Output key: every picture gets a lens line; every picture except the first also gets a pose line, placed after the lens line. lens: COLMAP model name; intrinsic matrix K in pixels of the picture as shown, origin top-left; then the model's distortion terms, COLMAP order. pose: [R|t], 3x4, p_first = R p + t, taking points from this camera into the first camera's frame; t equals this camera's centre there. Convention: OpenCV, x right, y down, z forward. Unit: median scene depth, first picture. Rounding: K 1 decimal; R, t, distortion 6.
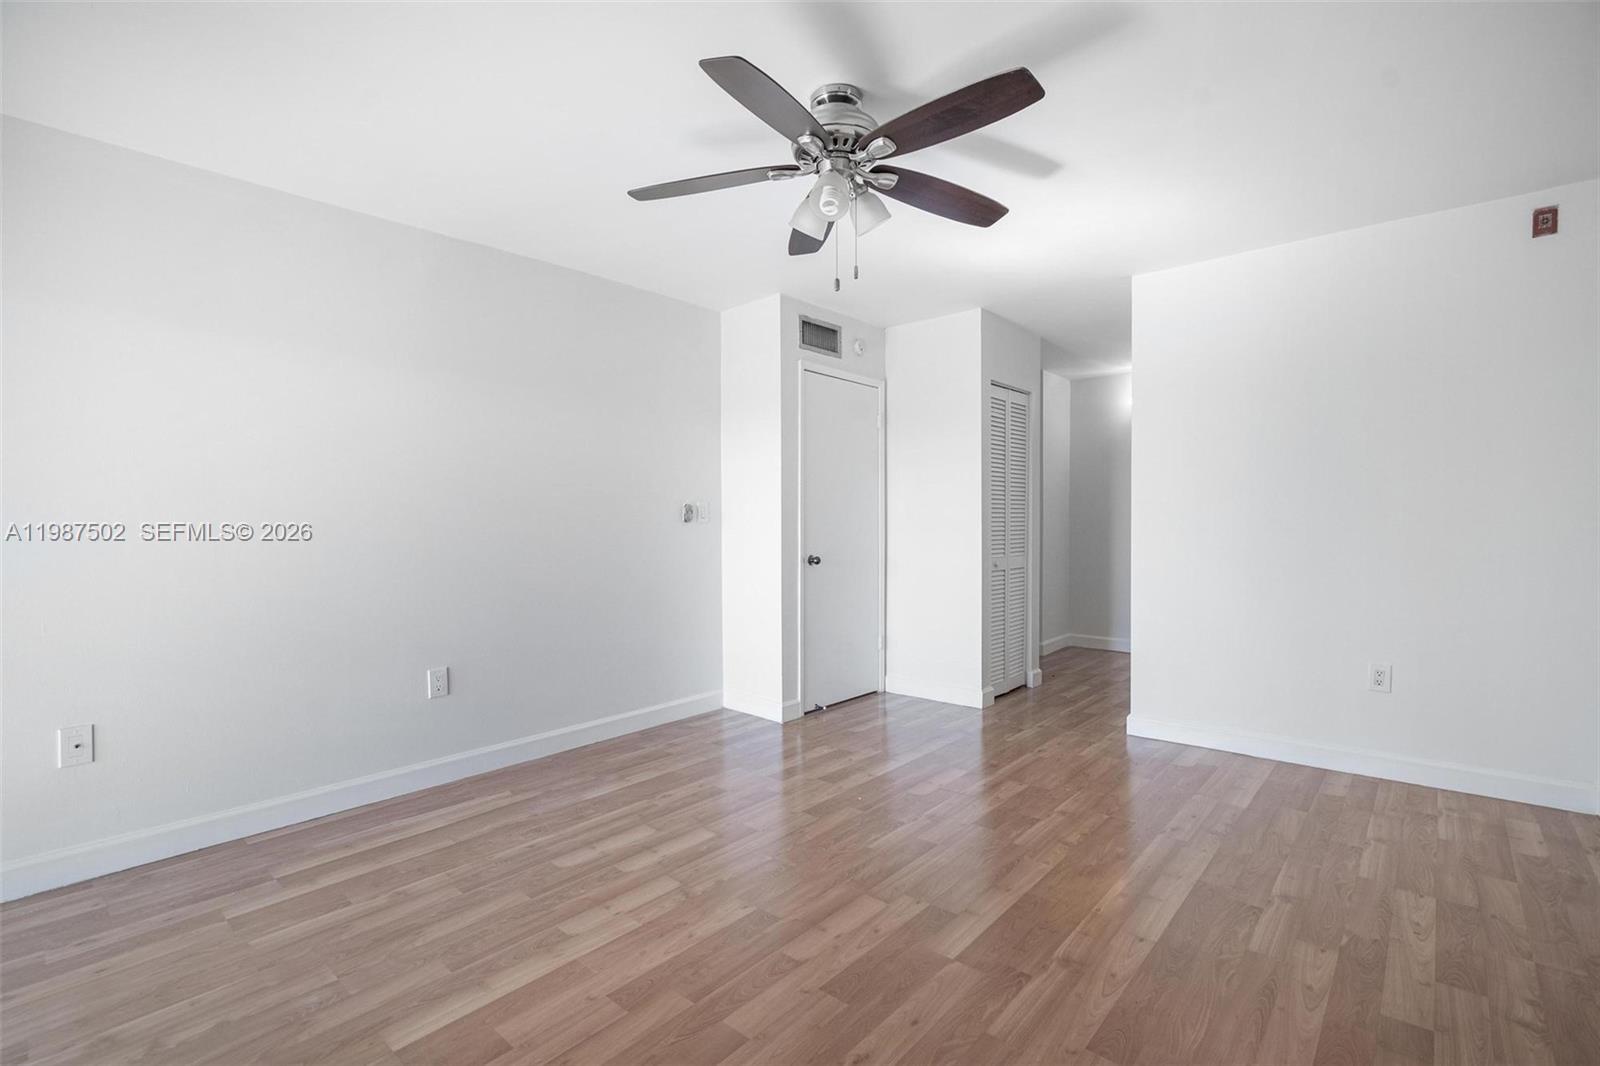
lens RADIAL K [[726.8, 0, 810.0], [0, 726.8, 538.7], [0, 0, 1]] dist [-0.001276, 0.001491]
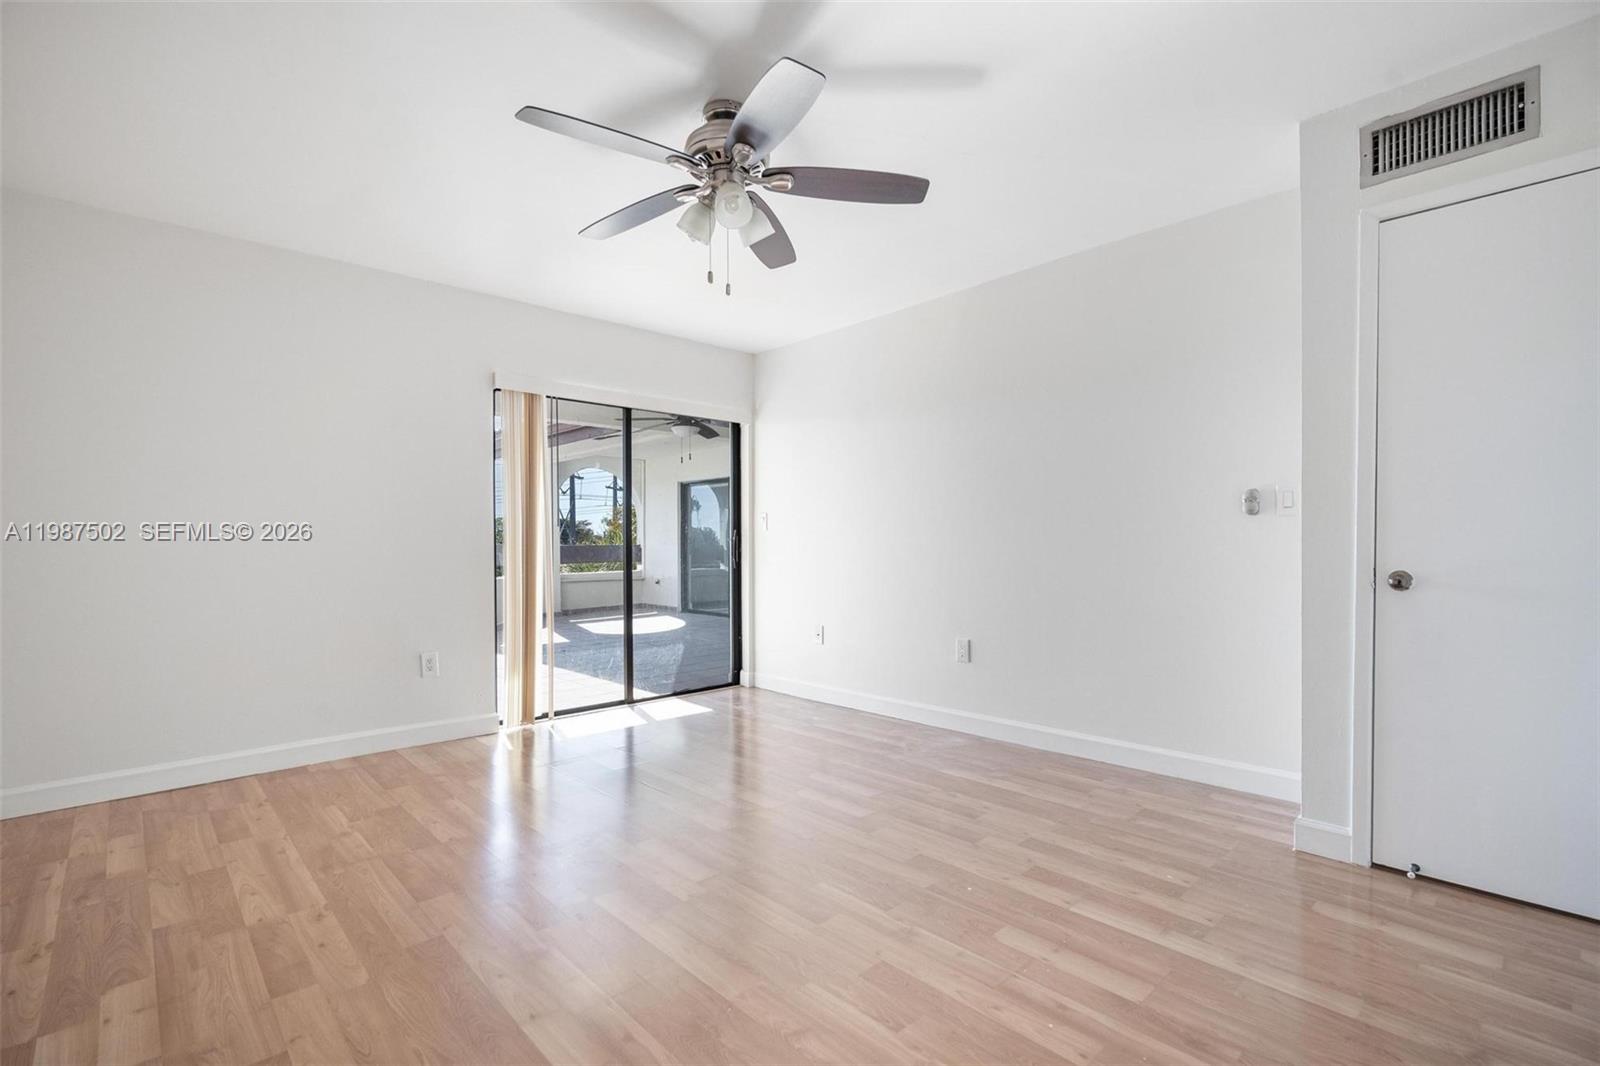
lens RADIAL K [[726.8, 0, 810.0], [0, 726.8, 538.7], [0, 0, 1]] dist [-0.001276, 0.001491]
pose [[-0.099537, 0.001043, -0.995033, 1.019102], [-0.010332, 0.999944, 0.002082, 0.006195], [0.994980, 0.010488, -0.099520, 1.144828]]
